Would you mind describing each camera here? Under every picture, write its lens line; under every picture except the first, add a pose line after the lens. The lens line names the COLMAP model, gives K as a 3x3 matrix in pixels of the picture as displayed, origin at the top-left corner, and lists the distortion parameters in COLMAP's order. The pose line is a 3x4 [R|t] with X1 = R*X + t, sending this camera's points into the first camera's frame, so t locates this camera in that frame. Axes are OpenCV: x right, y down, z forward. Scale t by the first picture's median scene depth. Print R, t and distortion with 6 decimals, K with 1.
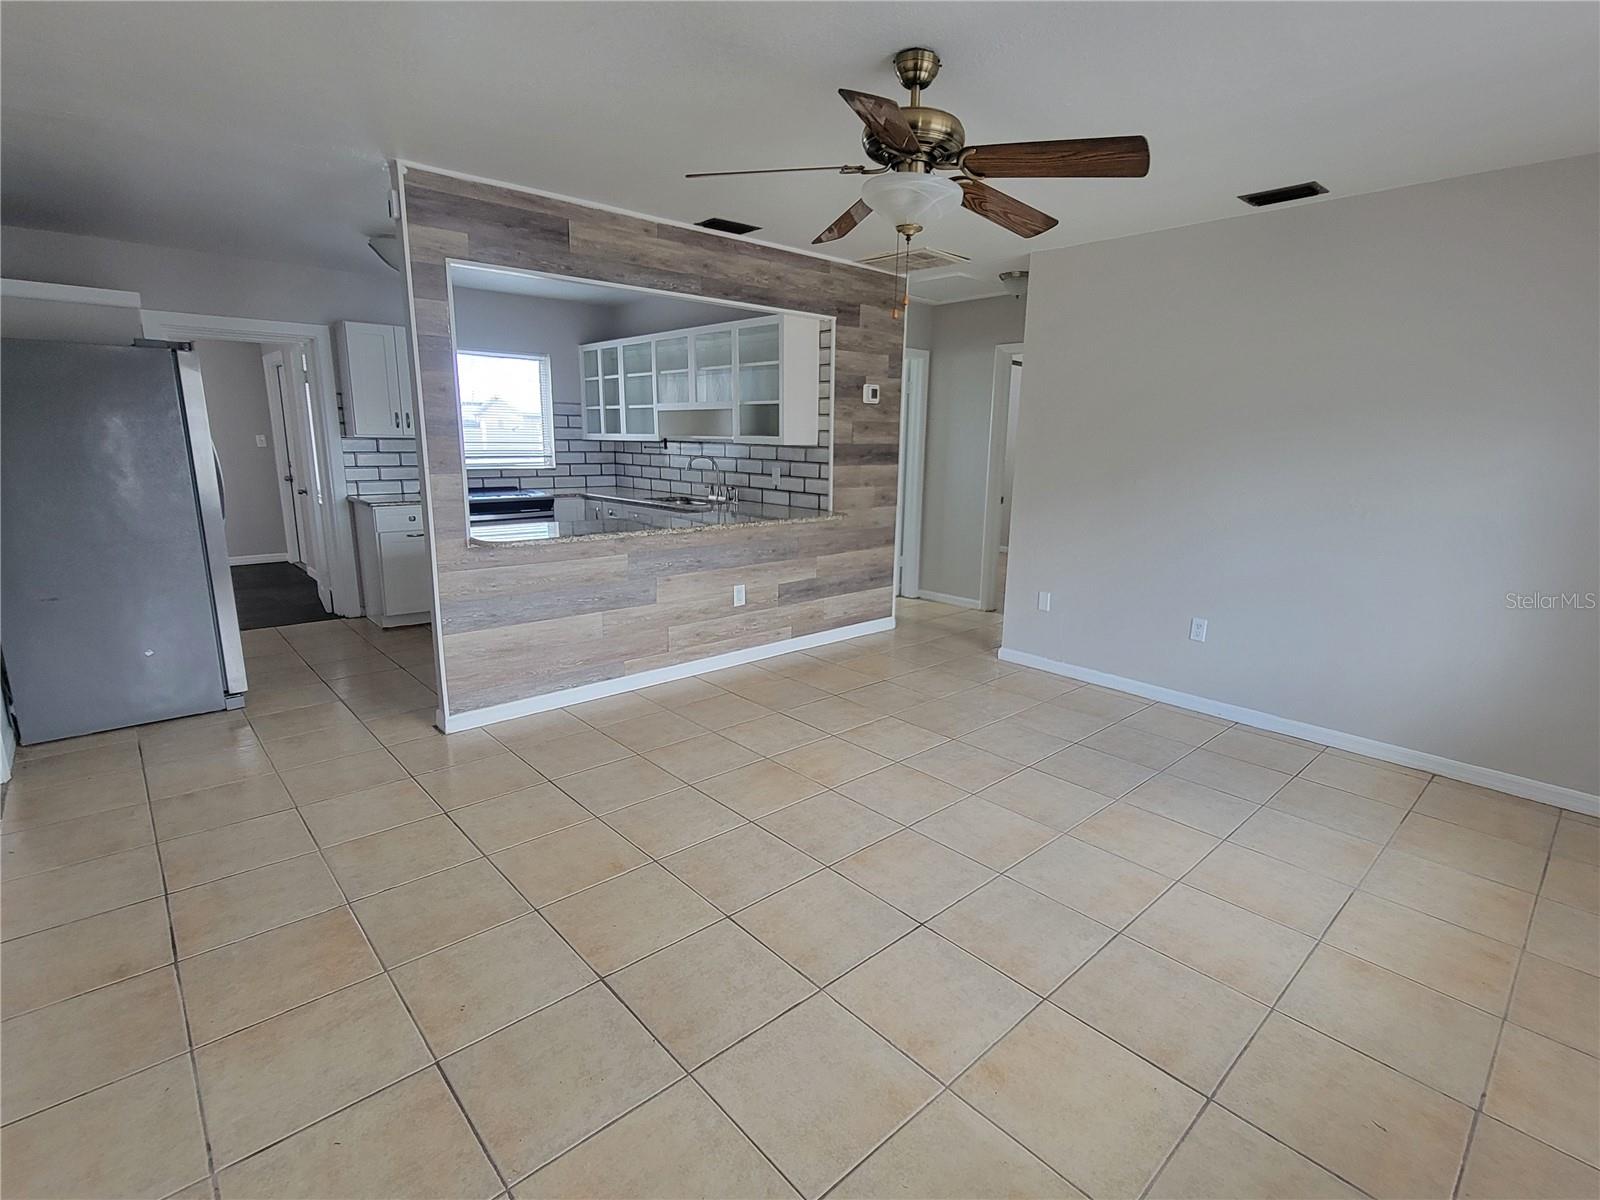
lens RADIAL K [[768.2, 0, 800.0], [0, 768.2, 600.0], [0, 0, 1]] dist [-0.000278, 0.000032]
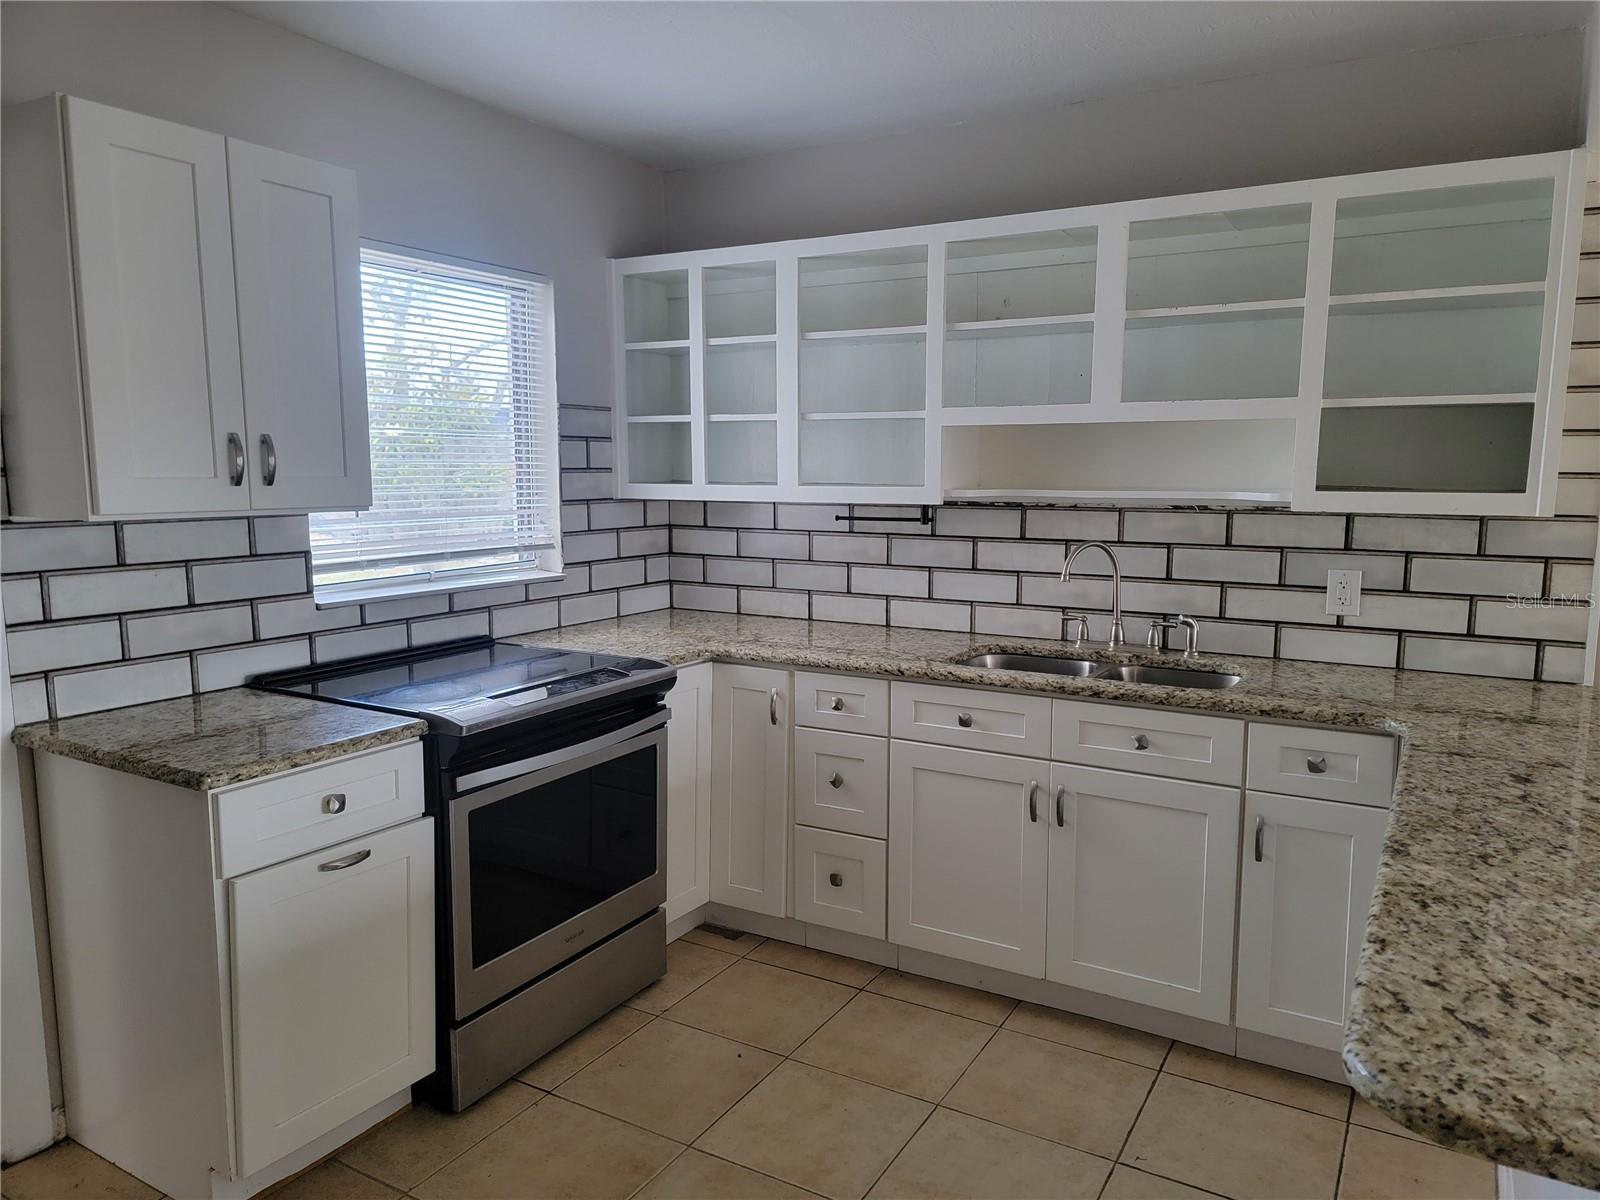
lens RADIAL K [[1125.0, 0, 800.0], [0, 1125.0, 600.0], [0, 0, 1]] dist [0.059386, -0.000159]
pose [[0.951561, -0.048900, 0.303547, -0.378117], [0.074691, 0.994462, -0.073938, -0.110966], [-0.298251, 0.093028, 0.949943, 0.442506]]
